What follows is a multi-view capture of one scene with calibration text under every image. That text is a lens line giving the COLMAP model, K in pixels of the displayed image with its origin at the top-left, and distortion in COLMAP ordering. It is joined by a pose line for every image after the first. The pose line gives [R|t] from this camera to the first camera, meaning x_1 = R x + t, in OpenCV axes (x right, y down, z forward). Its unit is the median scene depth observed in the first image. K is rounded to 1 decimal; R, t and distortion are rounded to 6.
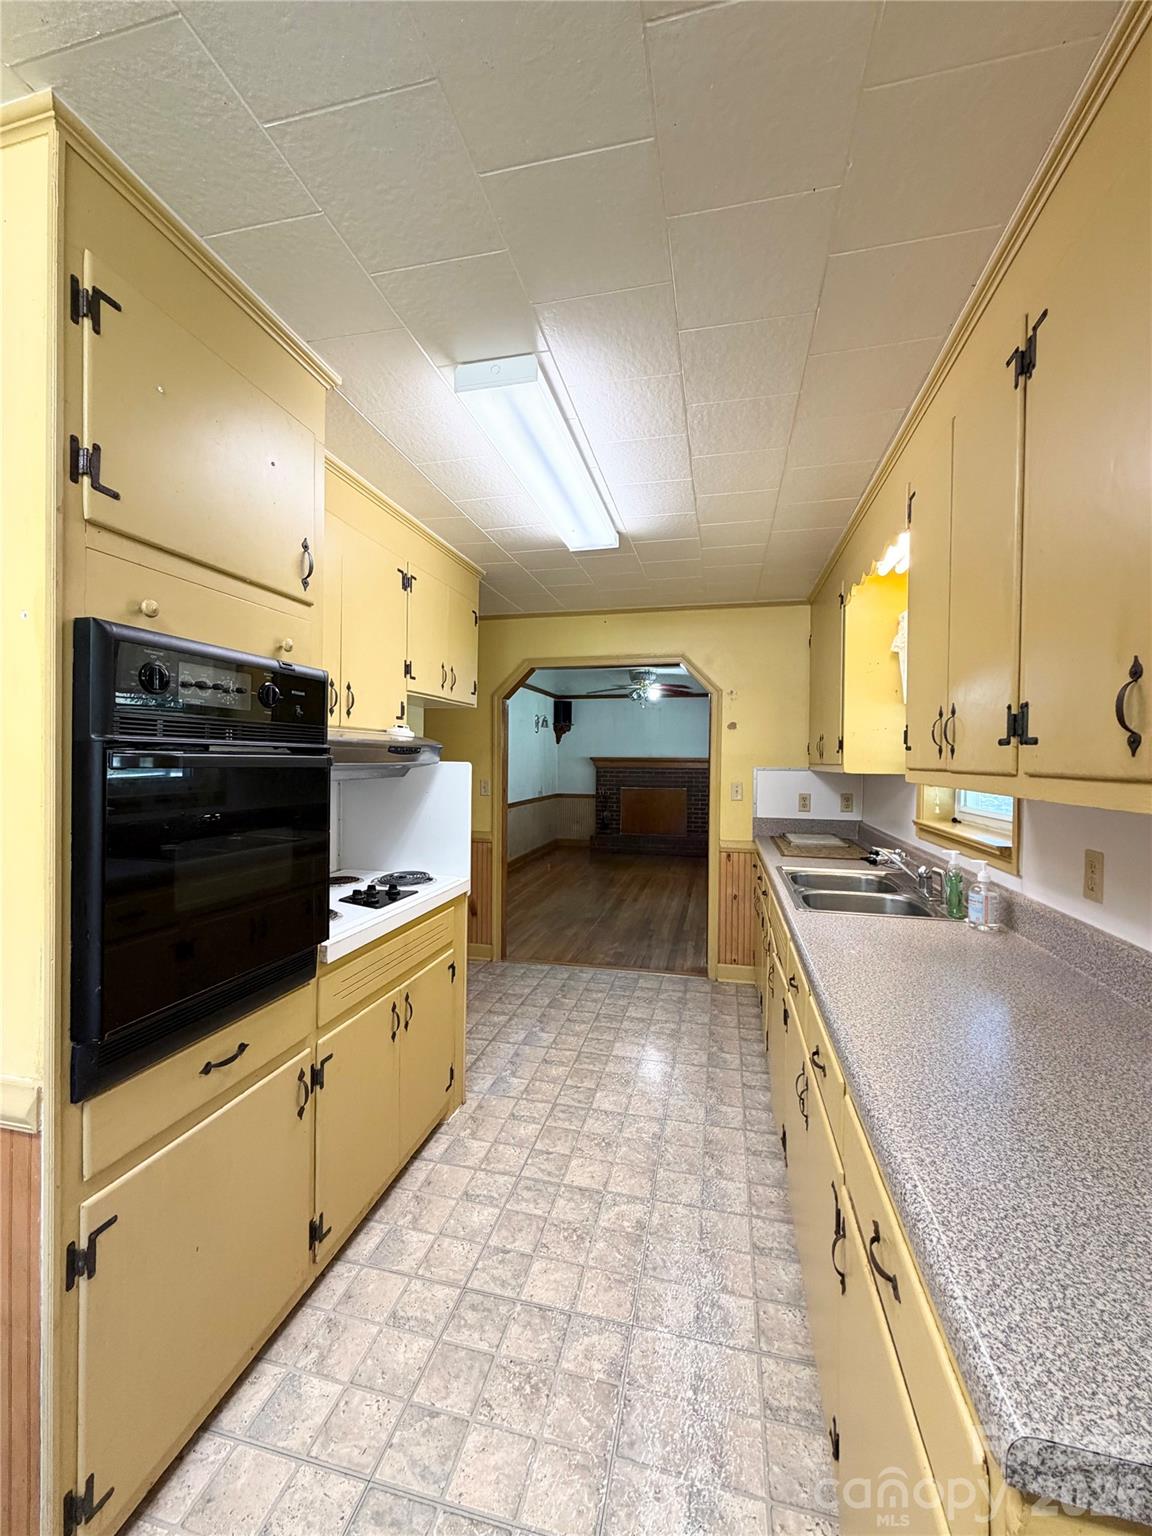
lens RADIAL K [[611.3, 0, 580.8], [0, 611.3, 765.6], [0, 0, 1]] dist [-0.005769, -0.000101]
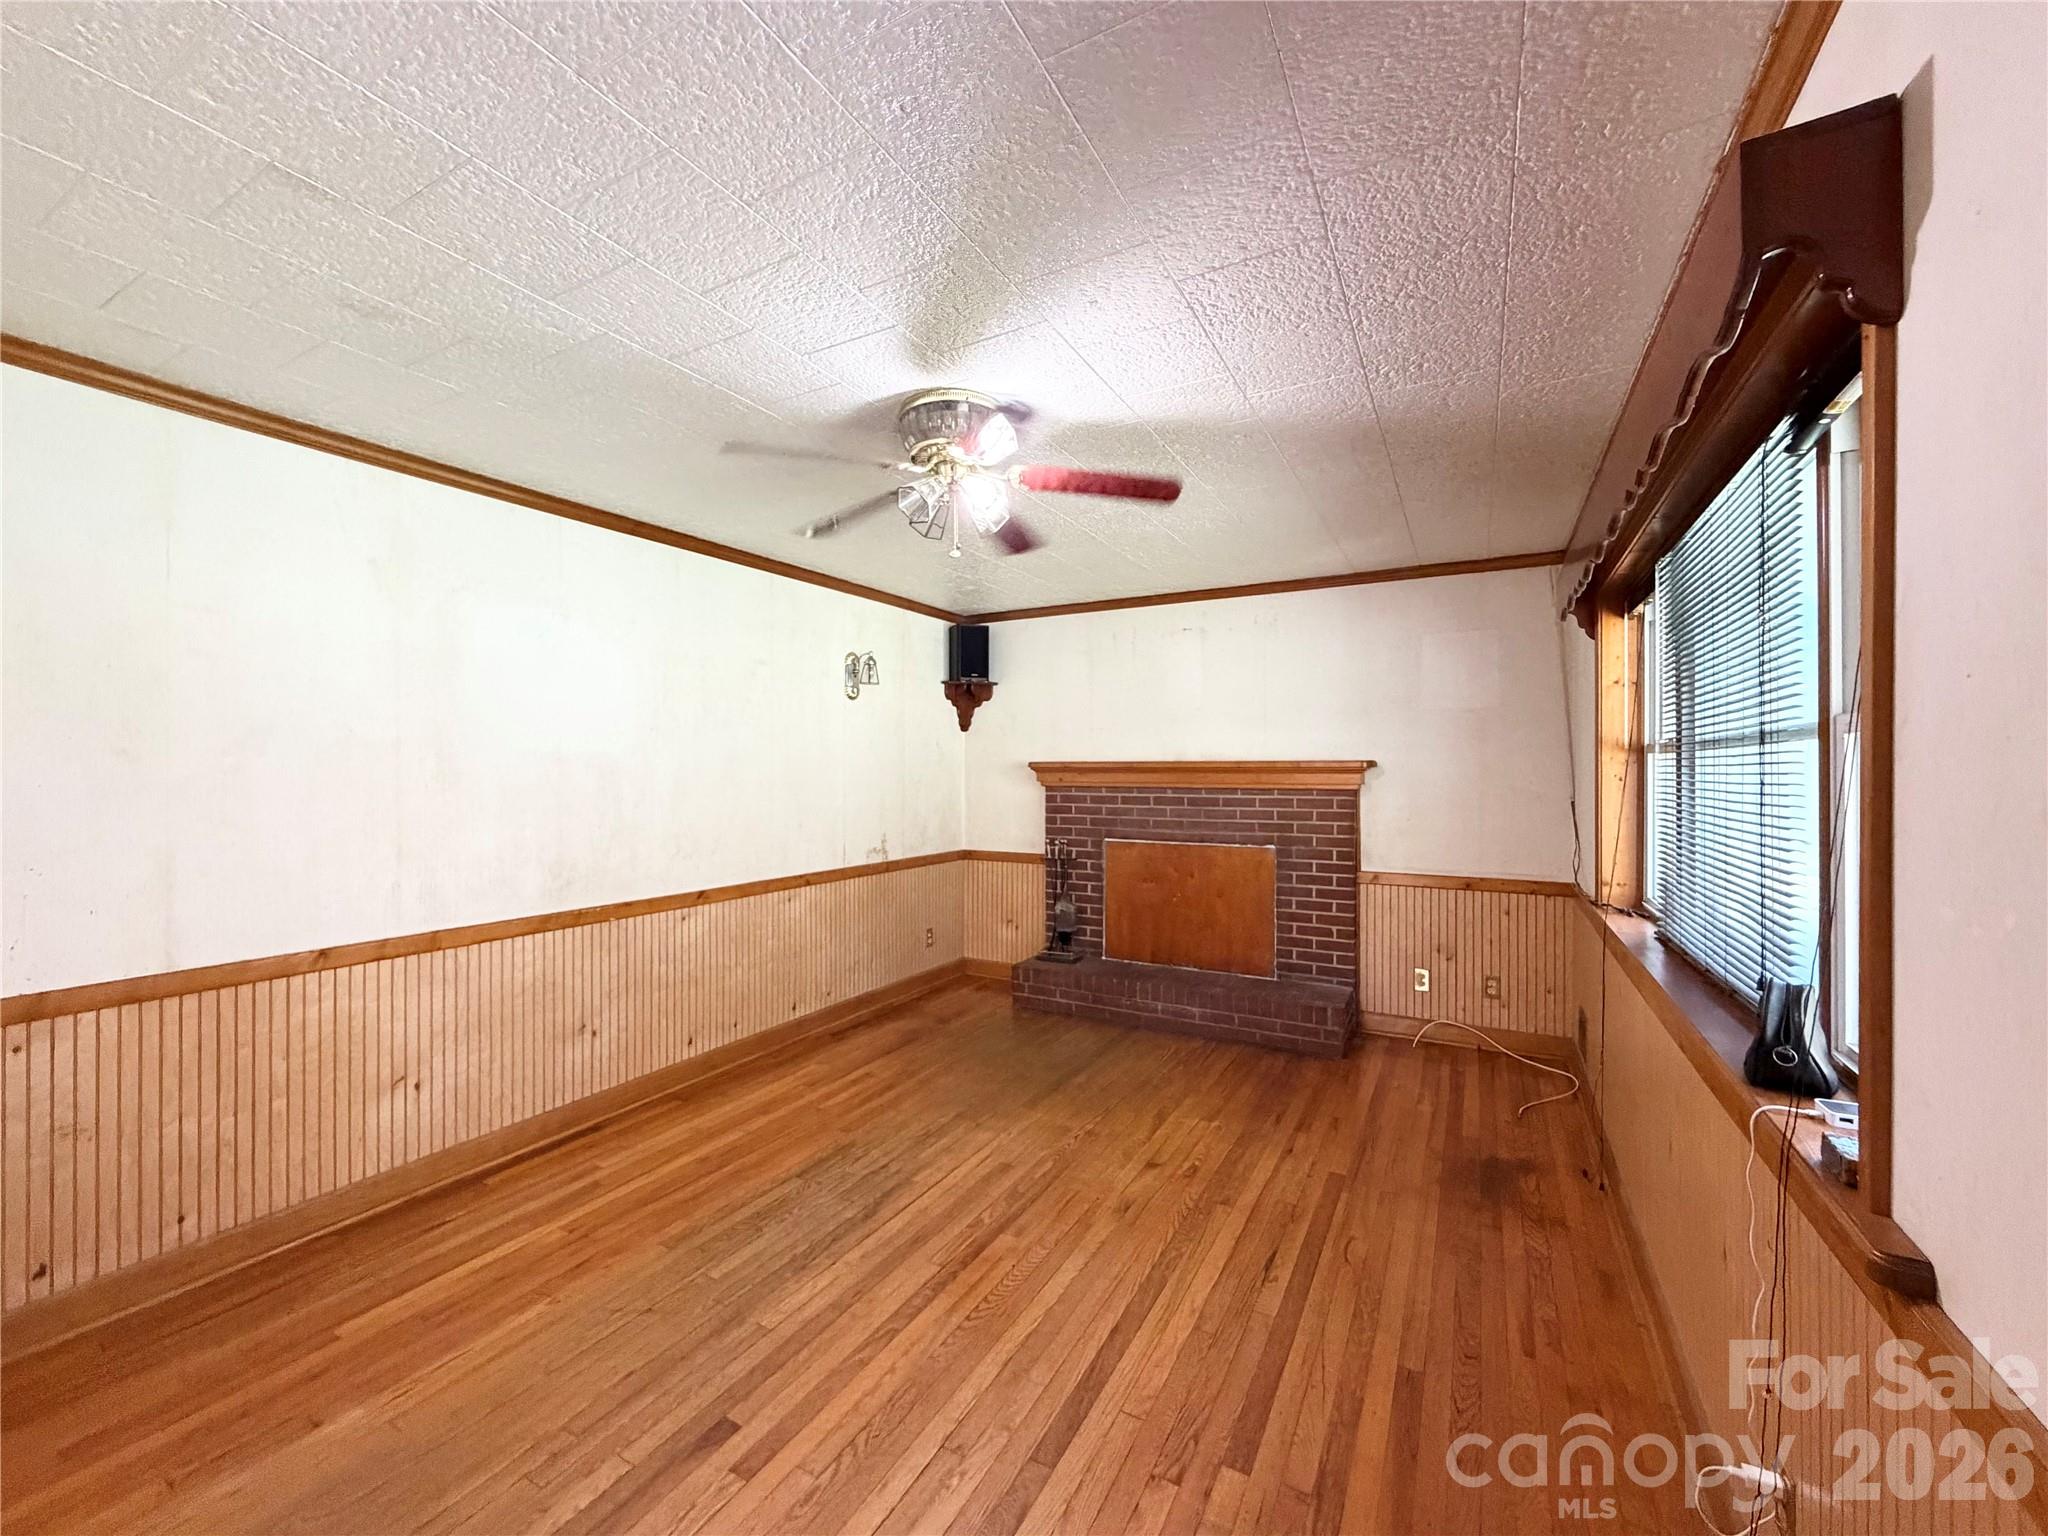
lens RADIAL K [[815.1, 0, 1012.7], [0, 815.1, 772.6], [0, 0, 1]] dist [-0.005769, -0.000101]
pose [[0.960233, -0.006095, -0.279134, 0.152217], [0.002397, 0.999905, -0.013586, 0.000298], [0.279190, 0.012376, 0.960156, 0.483226]]
